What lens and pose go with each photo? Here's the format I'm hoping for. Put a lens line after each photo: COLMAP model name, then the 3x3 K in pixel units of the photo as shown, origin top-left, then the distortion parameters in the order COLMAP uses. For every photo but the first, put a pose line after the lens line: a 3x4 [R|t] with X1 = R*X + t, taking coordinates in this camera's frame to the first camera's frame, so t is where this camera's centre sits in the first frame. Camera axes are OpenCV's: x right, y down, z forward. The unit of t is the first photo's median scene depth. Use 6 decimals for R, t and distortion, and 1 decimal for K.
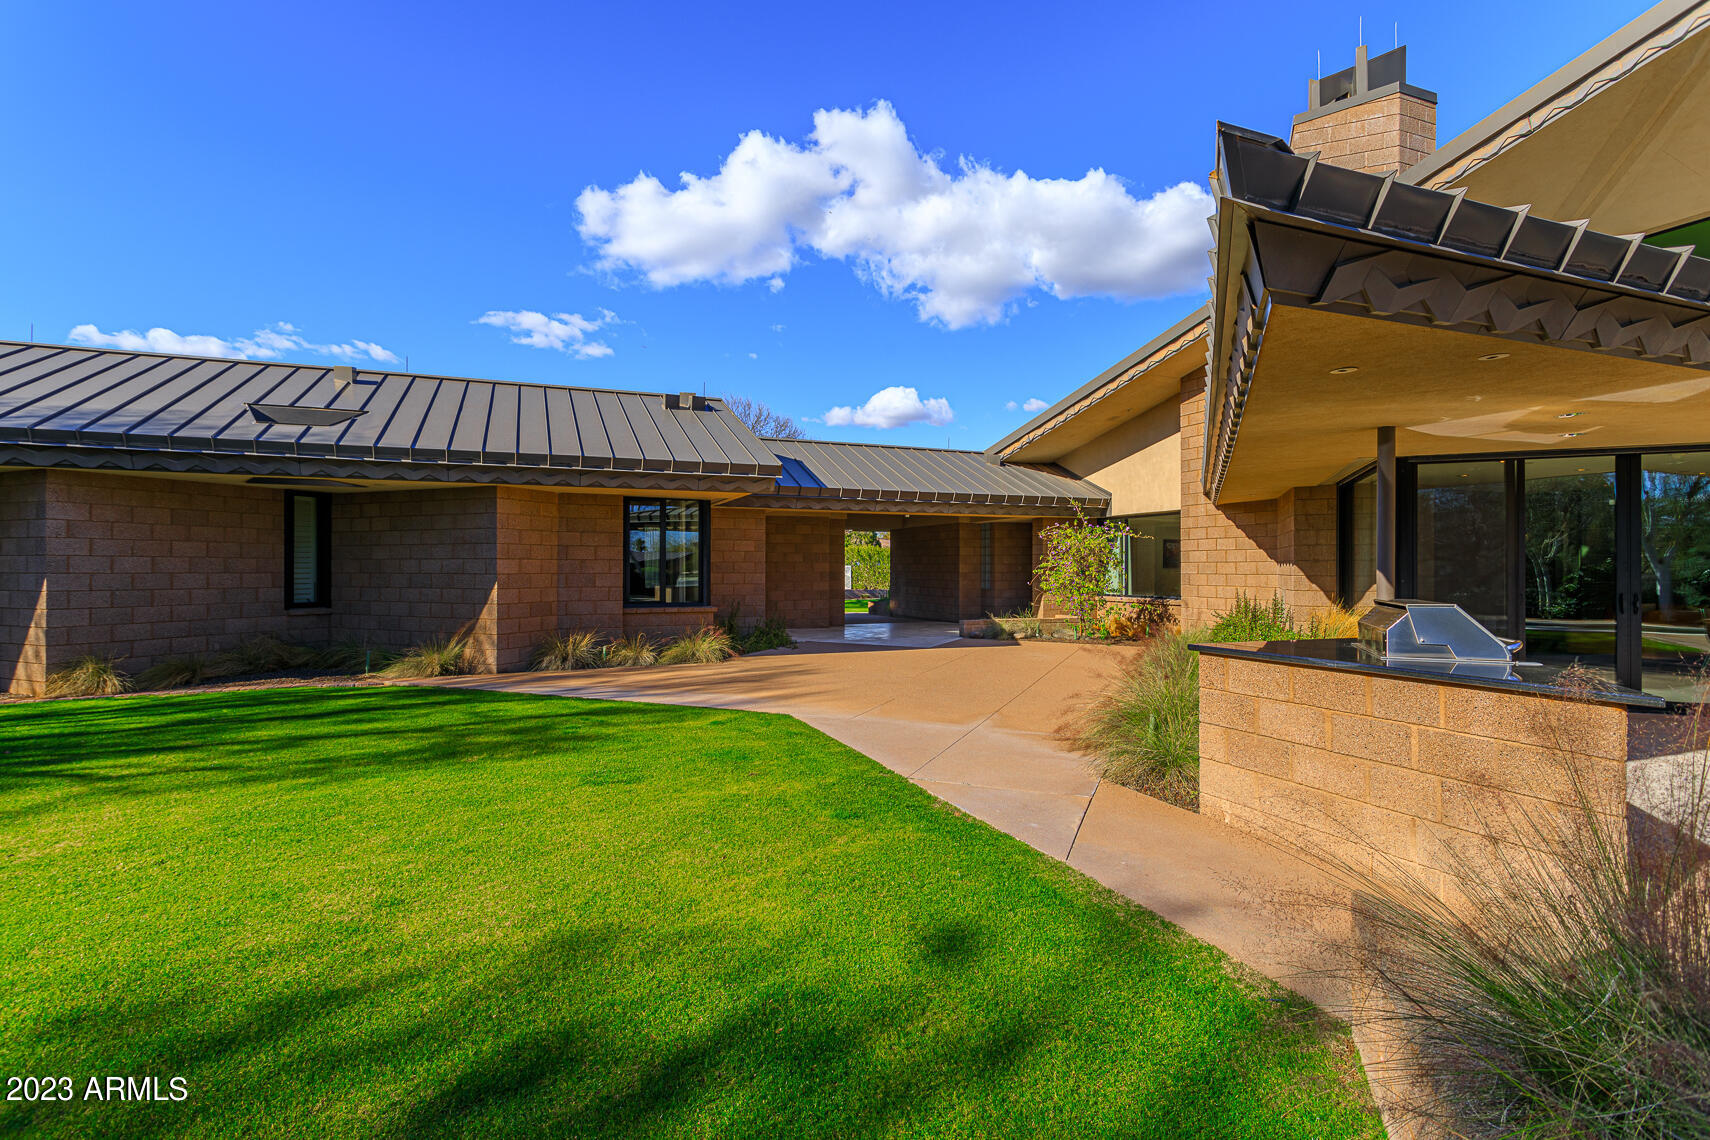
lens RADIAL K [[815.2, 0, 855.0], [0, 815.2, 570.0], [0, 0, 1]] dist [0.002996, 0.000829]
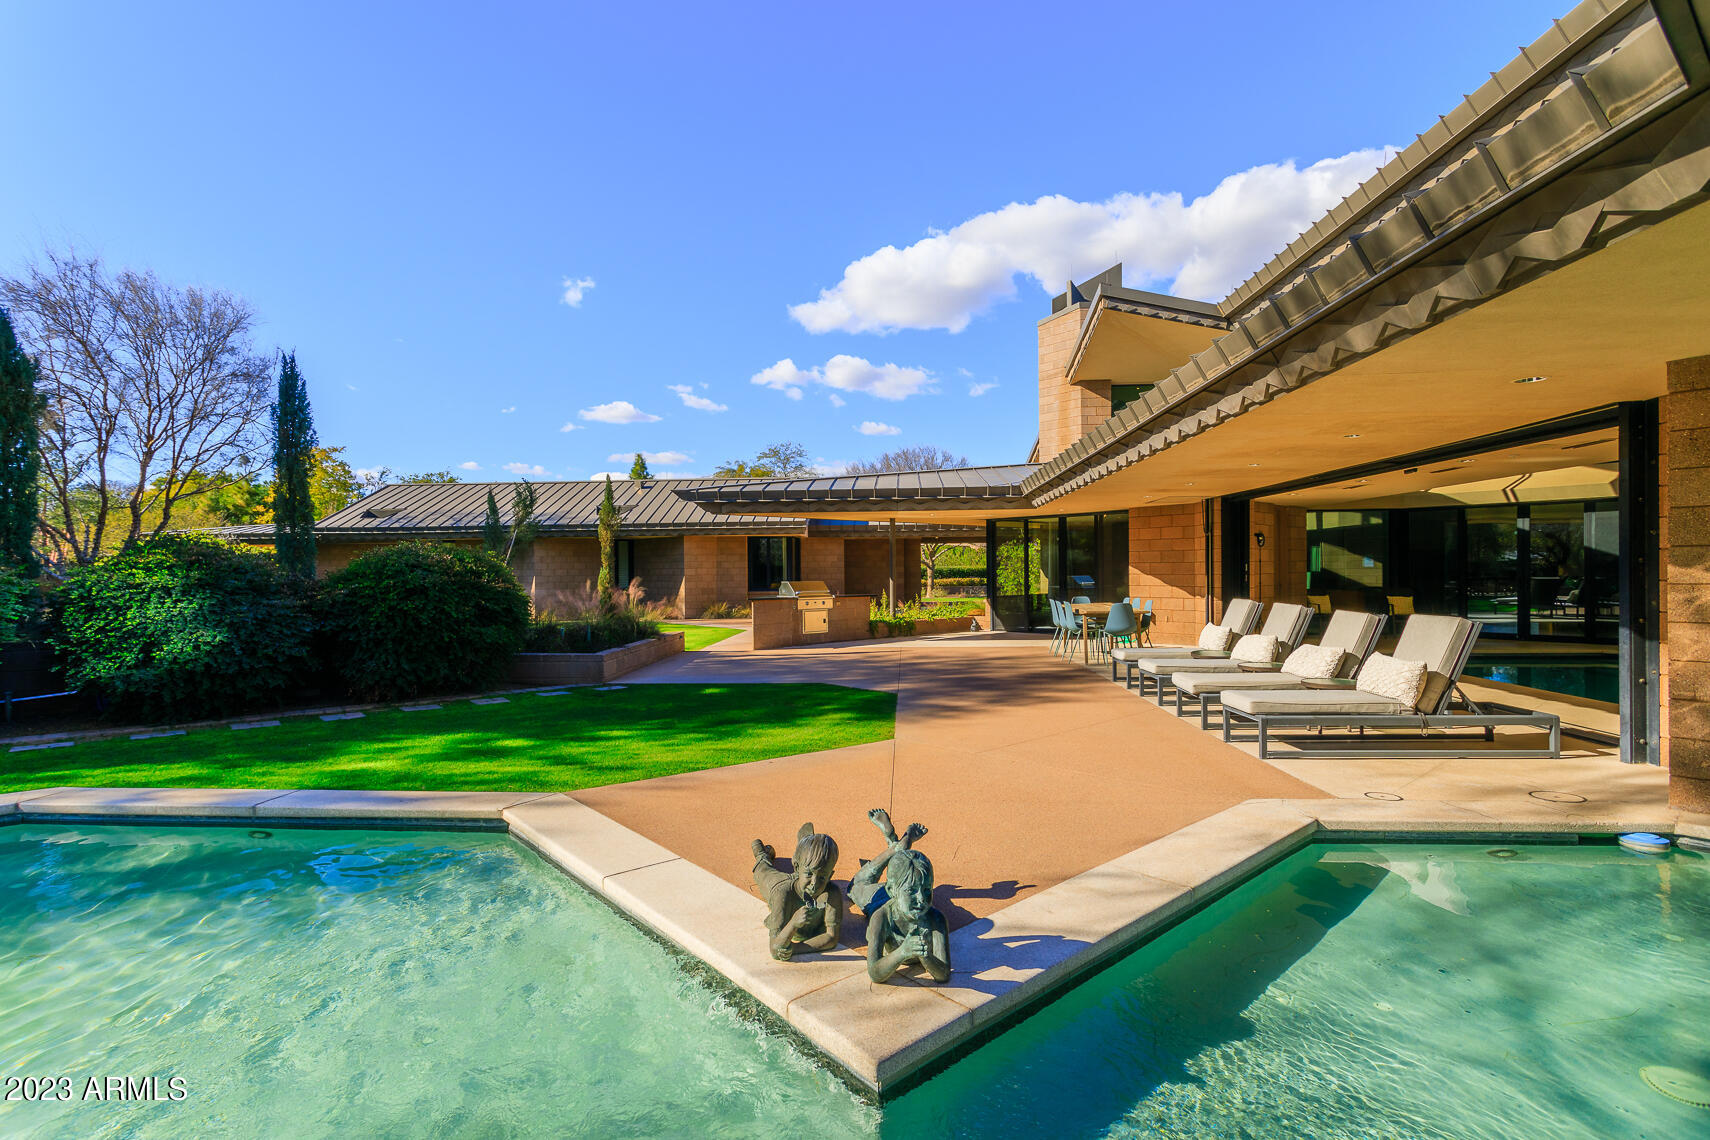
lens RADIAL K [[815.2, 0, 855.0], [0, 815.2, 570.0], [0, 0, 1]] dist [0.002996, 0.000829]
pose [[0.899441, -0.011072, -0.436901, 0.866907], [0.009714, 0.999939, -0.005343, 0.006756], [0.436934, 0.000561, 0.899494, -0.732772]]
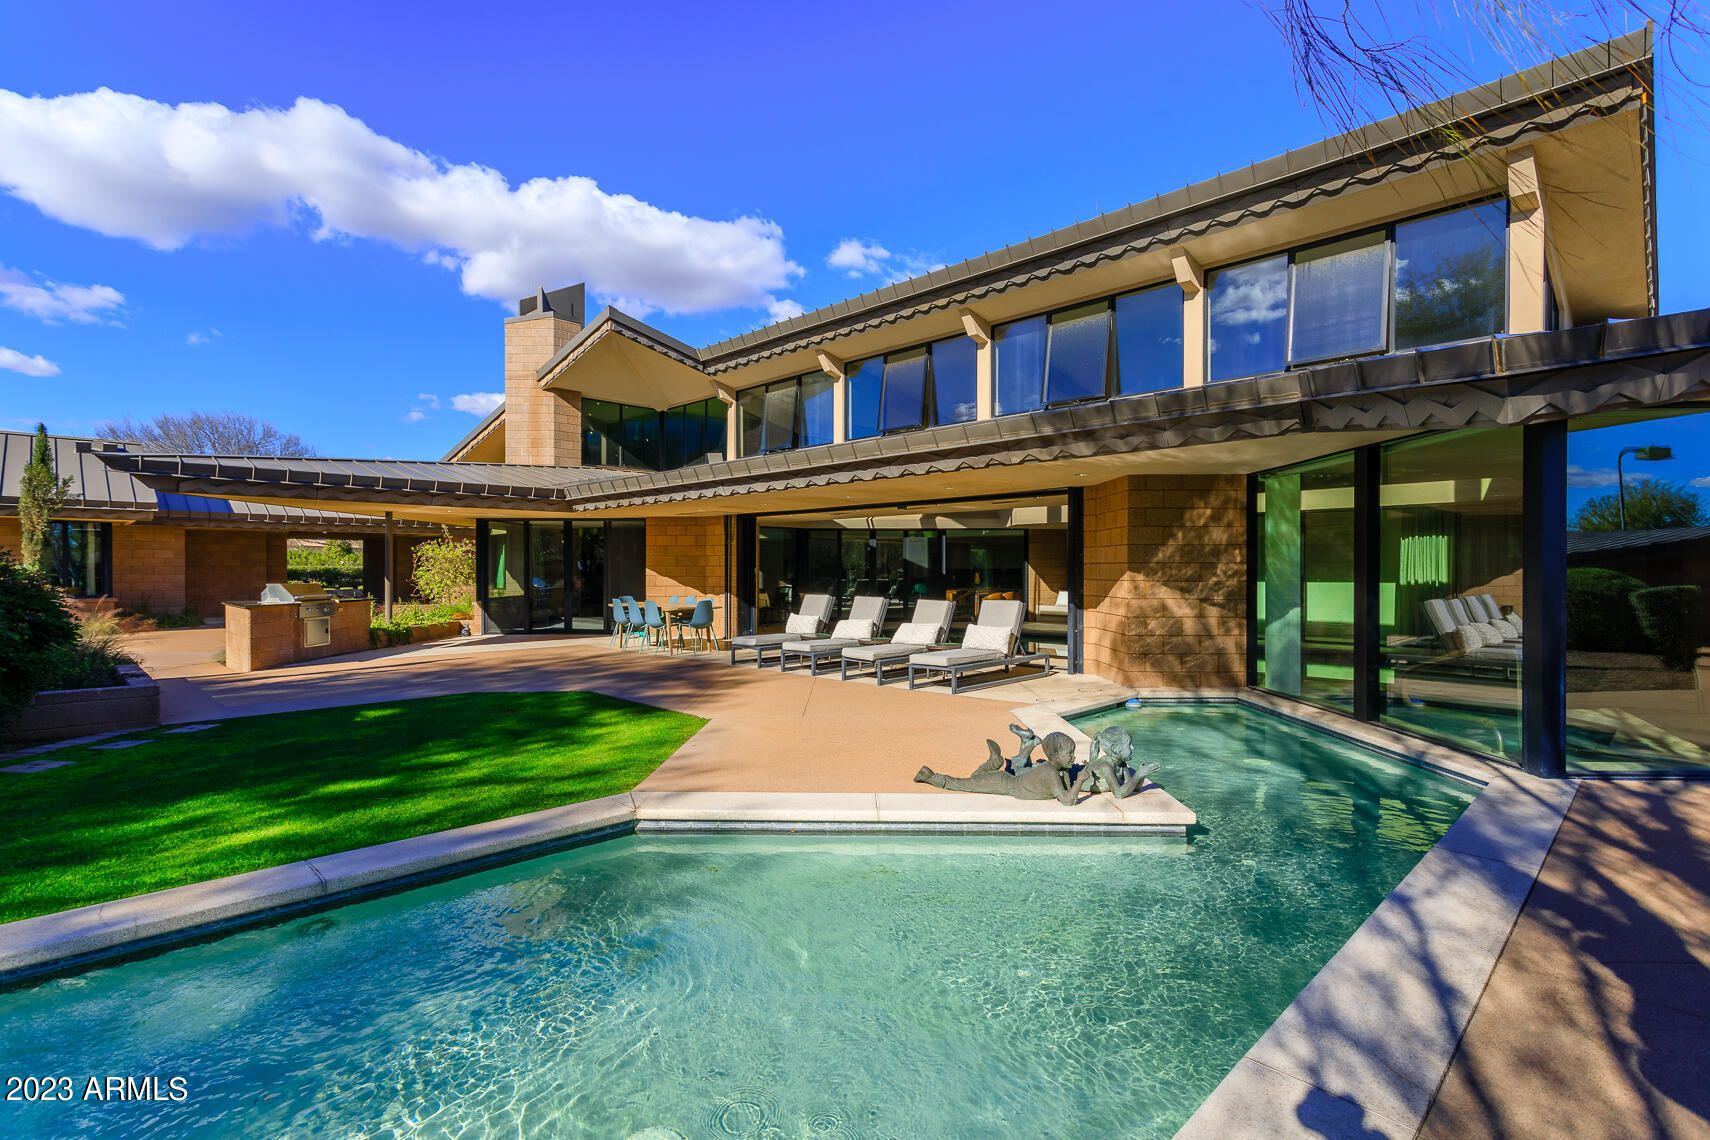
lens RADIAL K [[815.2, 0, 855.0], [0, 815.2, 570.0], [0, 0, 1]] dist [0.002996, 0.000829]
pose [[0.921220, -0.002665, 0.389033, 0.488912], [0.004039, 0.999988, -0.002712, 0.005732], [-0.389021, 0.004070, 0.921220, -0.851799]]
